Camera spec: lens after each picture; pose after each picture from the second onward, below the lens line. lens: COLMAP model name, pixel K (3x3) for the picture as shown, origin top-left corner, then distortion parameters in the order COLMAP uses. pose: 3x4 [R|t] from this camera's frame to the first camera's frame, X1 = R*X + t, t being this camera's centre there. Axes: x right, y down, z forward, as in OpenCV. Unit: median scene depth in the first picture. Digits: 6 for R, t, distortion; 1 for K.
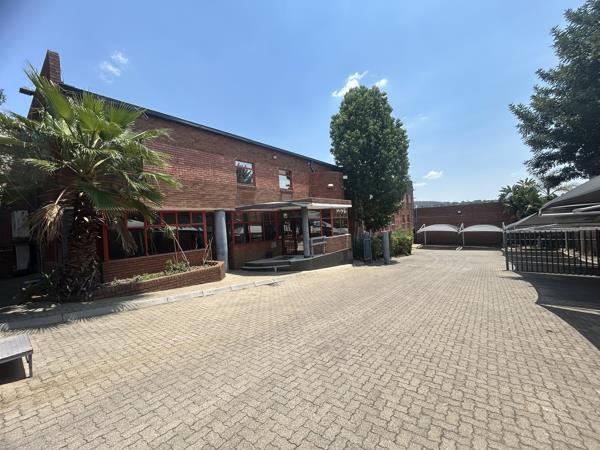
lens RADIAL K [[238.9, 0, 298.1], [0, 238.9, 225.8], [0, 0, 1]] dist [0.000045, -0.000254]
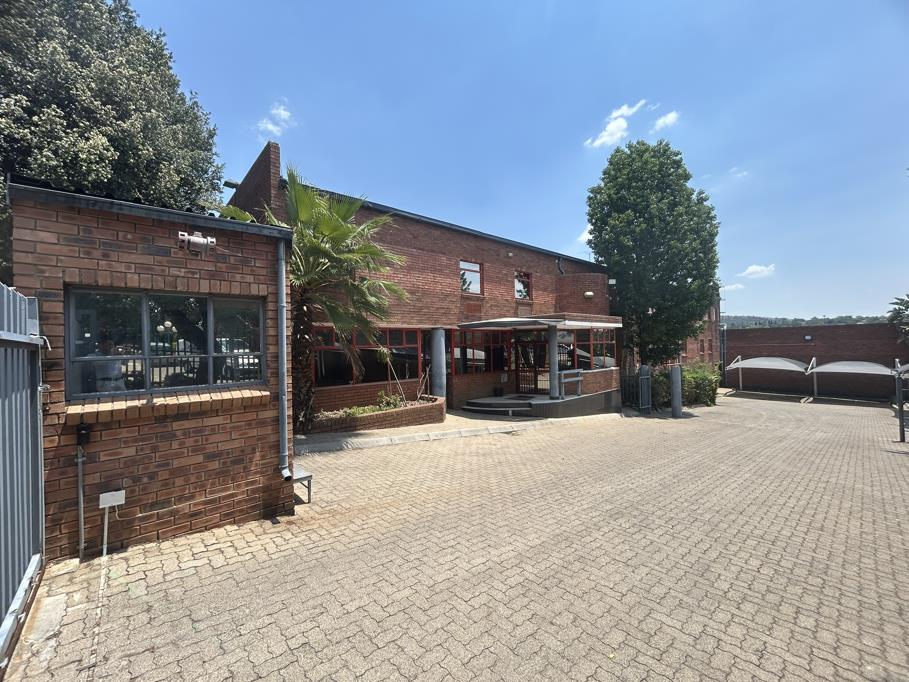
lens RADIAL K [[361.9, 0, 455.2], [0, 361.9, 338.1], [0, 0, 1]] dist [0.000045, -0.000254]
pose [[0.983847, 0.032821, -0.175975, -0.100758], [-0.037816, 0.998969, -0.025107, -0.009204], [0.174969, 0.031357, 0.984074, -0.129306]]
